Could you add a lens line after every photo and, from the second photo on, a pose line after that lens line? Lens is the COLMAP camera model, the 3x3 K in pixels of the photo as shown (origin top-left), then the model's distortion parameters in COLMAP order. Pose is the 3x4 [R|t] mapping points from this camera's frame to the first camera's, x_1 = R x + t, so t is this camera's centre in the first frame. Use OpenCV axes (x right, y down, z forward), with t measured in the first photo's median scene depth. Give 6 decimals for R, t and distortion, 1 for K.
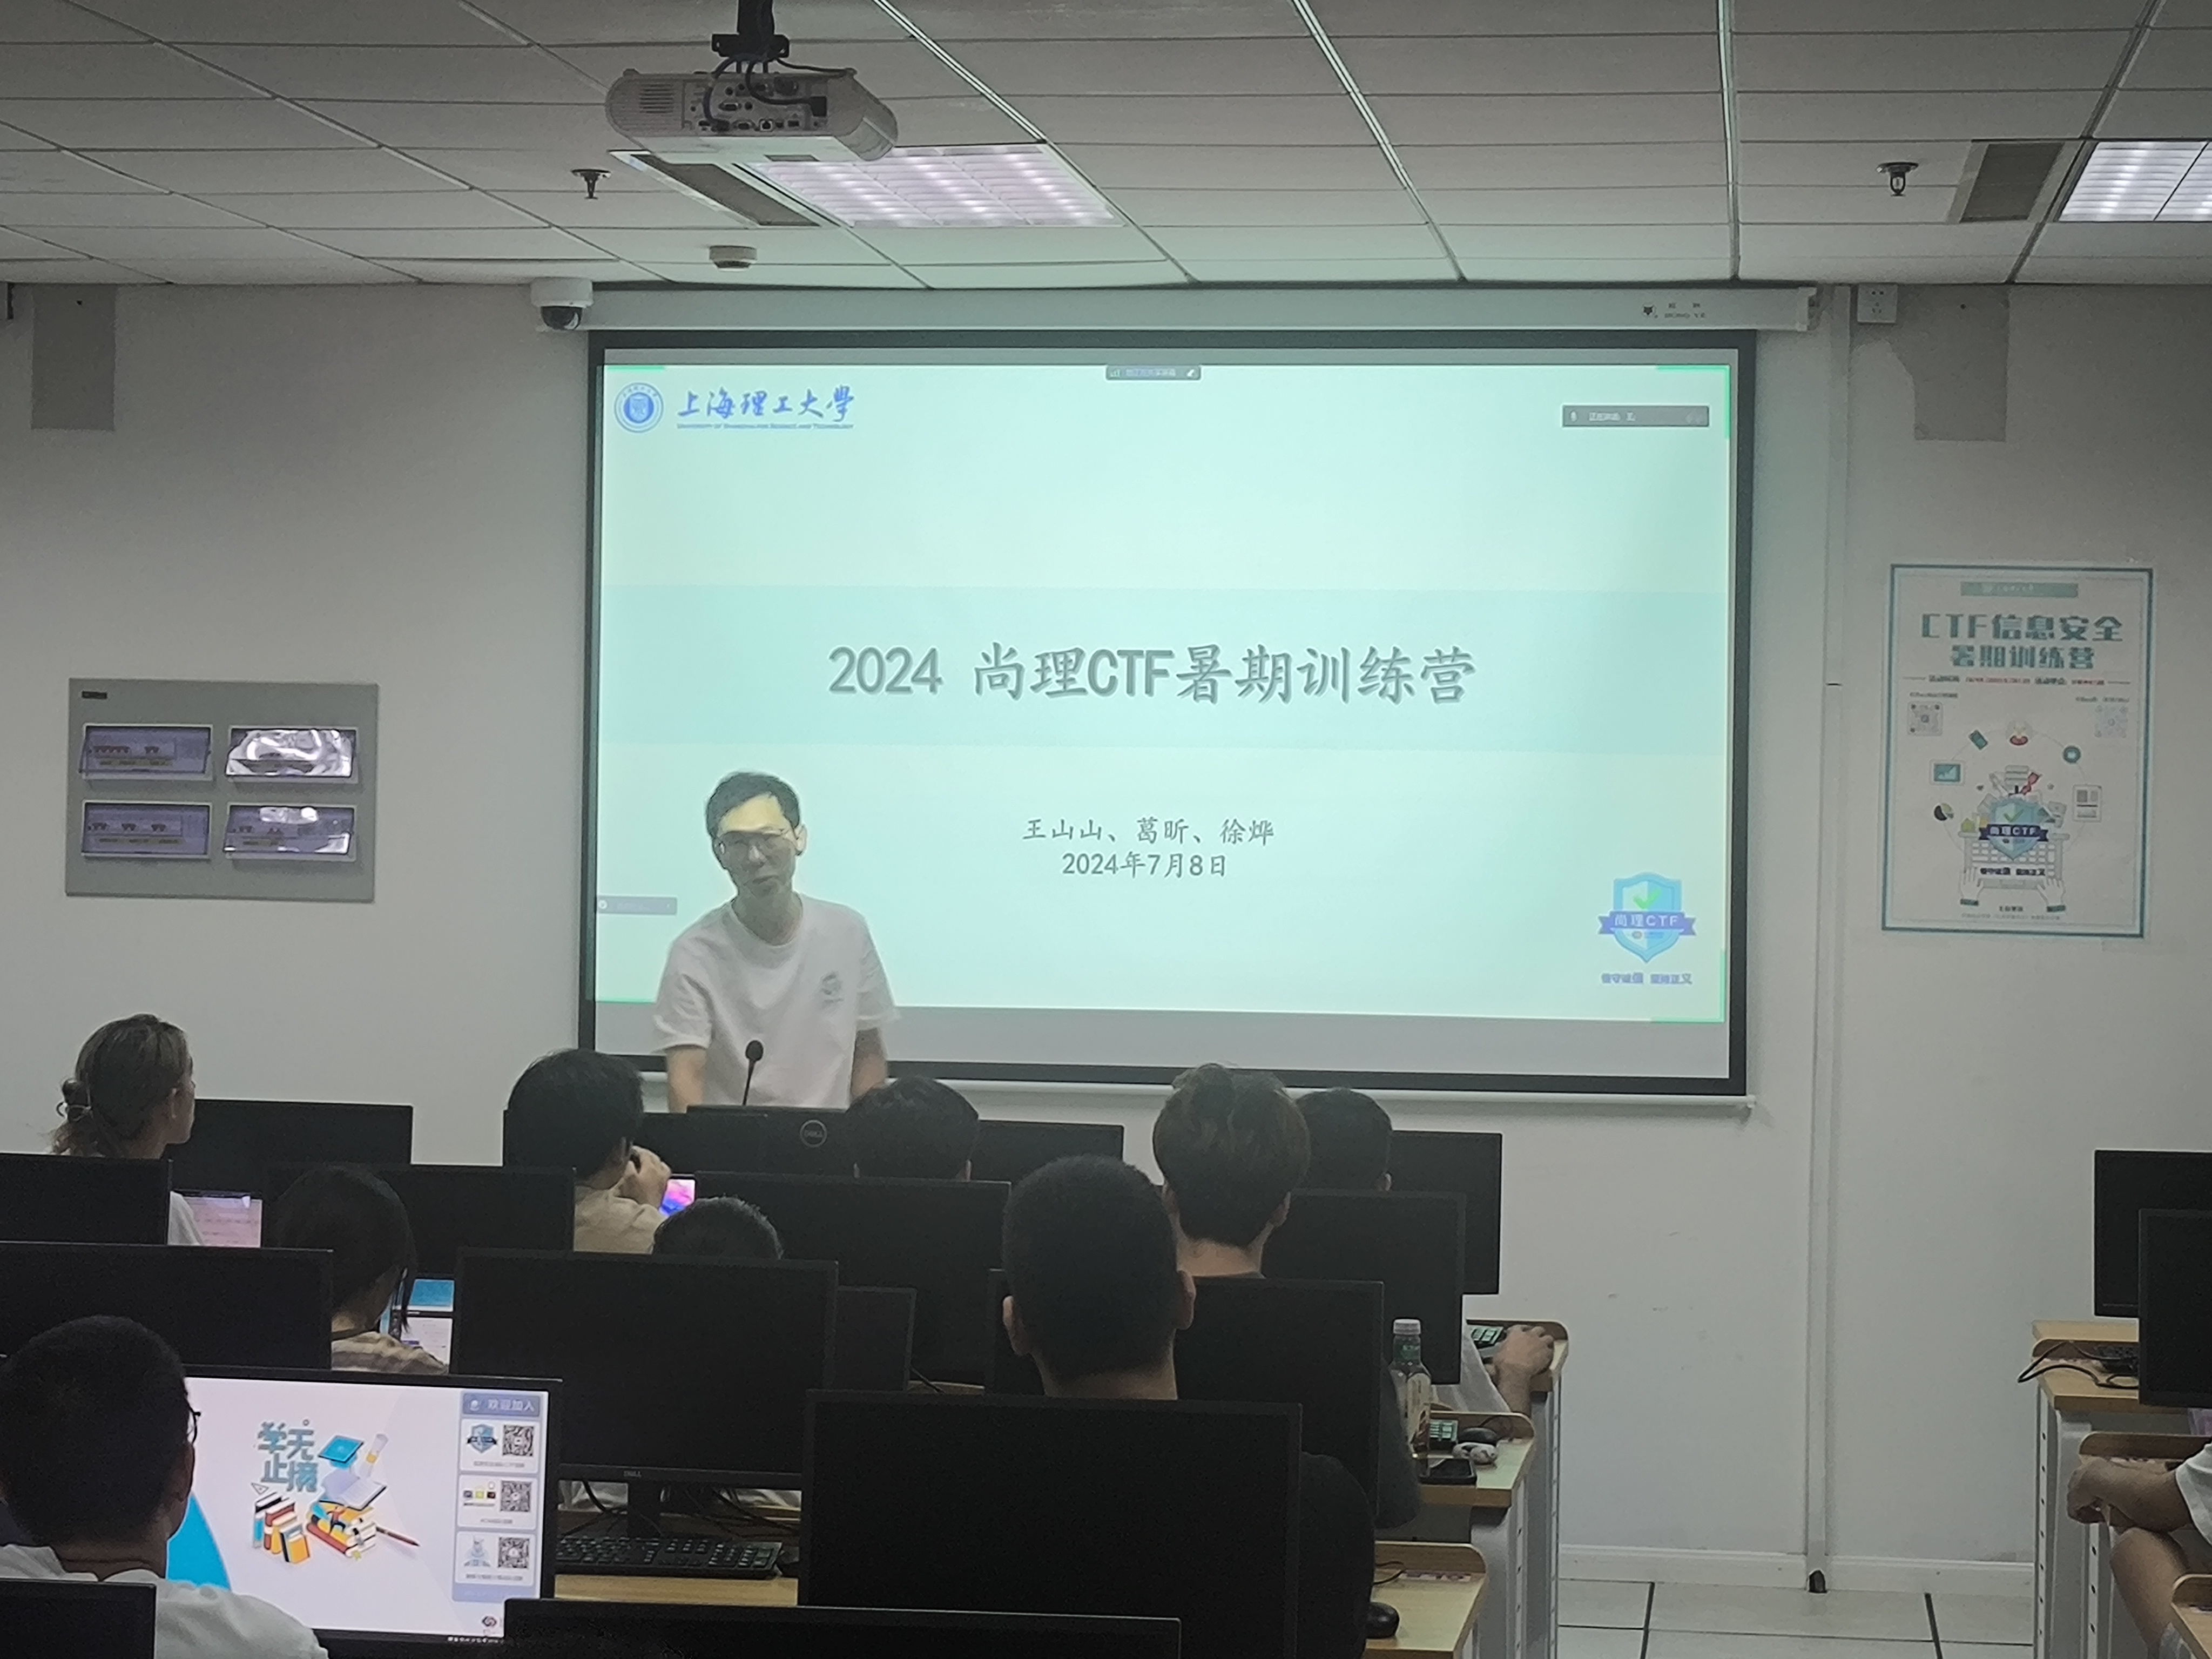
lens RADIAL K [[4672.6, 0, 1106.0], [0, 4672.6, 829.5], [0, 0, 1]] dist [-0.021477, 0.056334]
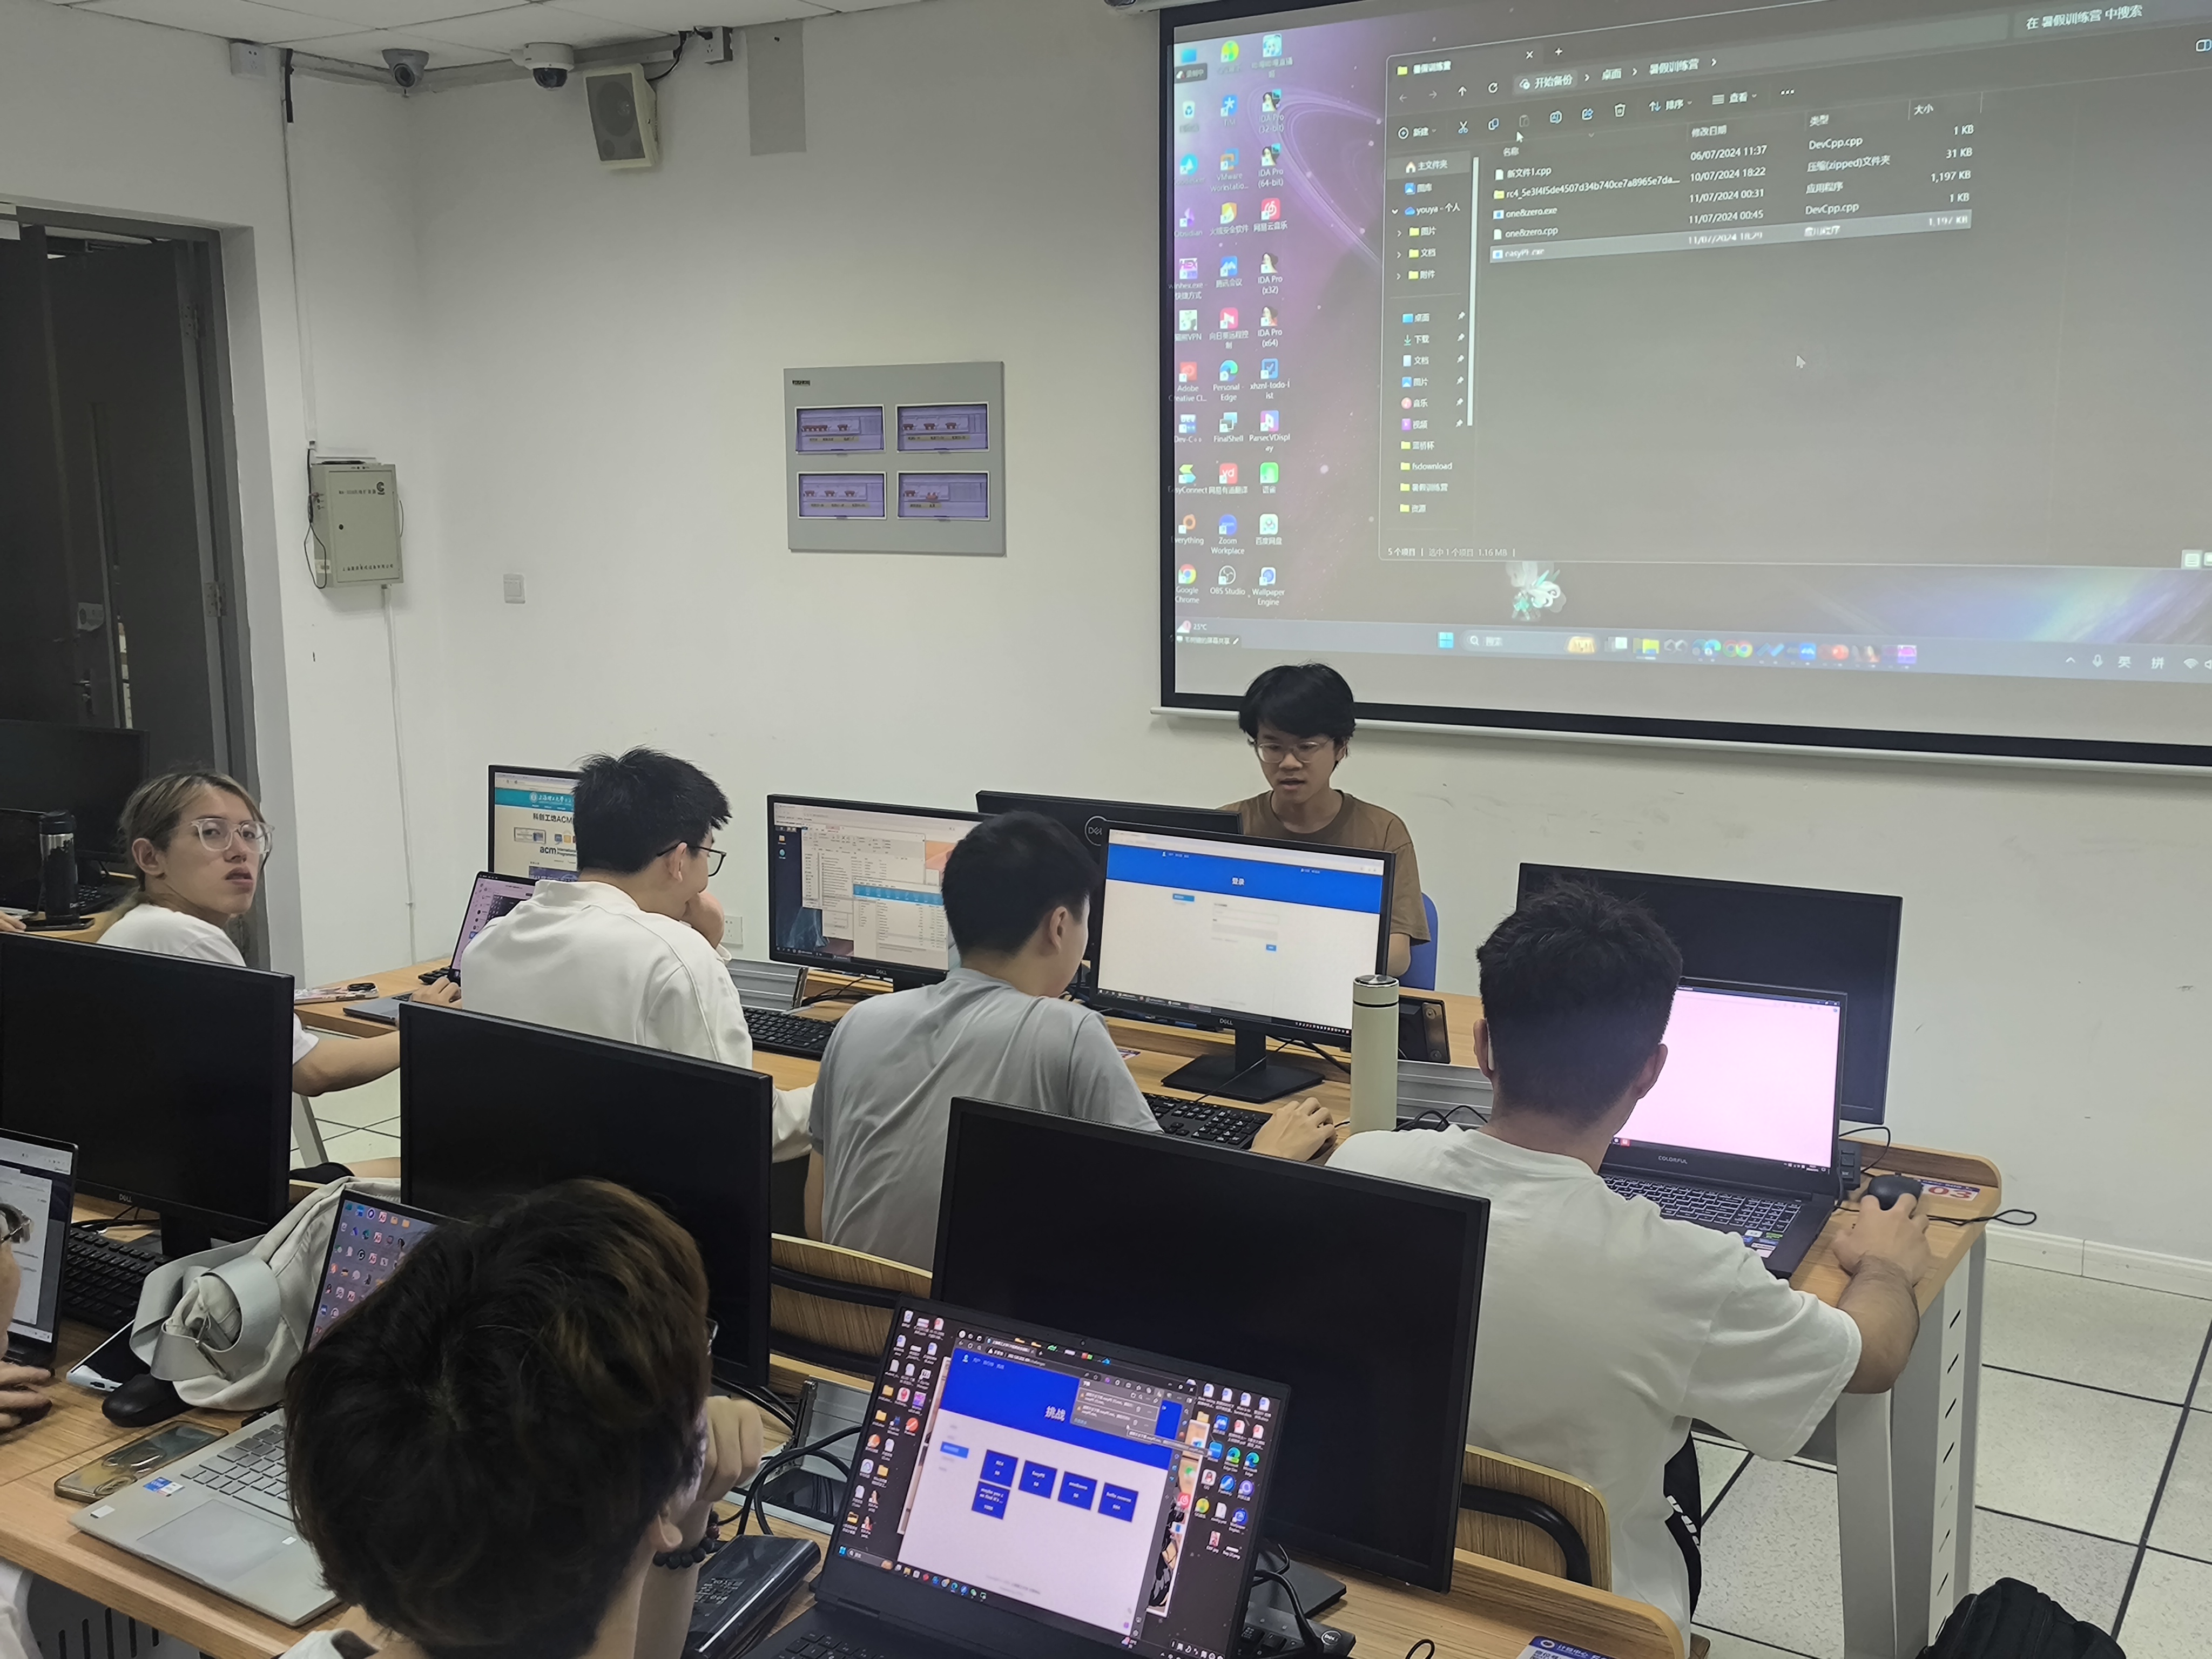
lens RADIAL K [[2153.8, 0, 1106.0], [0, 2153.8, 829.5], [0, 0, 1]] dist [-0.001288, 0.121880]
pose [[0.910449, 0.049479, -0.410652, 0.097027], [0.014939, 0.988238, 0.152191, 0.001753], [0.413352, -0.144697, 0.899001, 0.588895]]
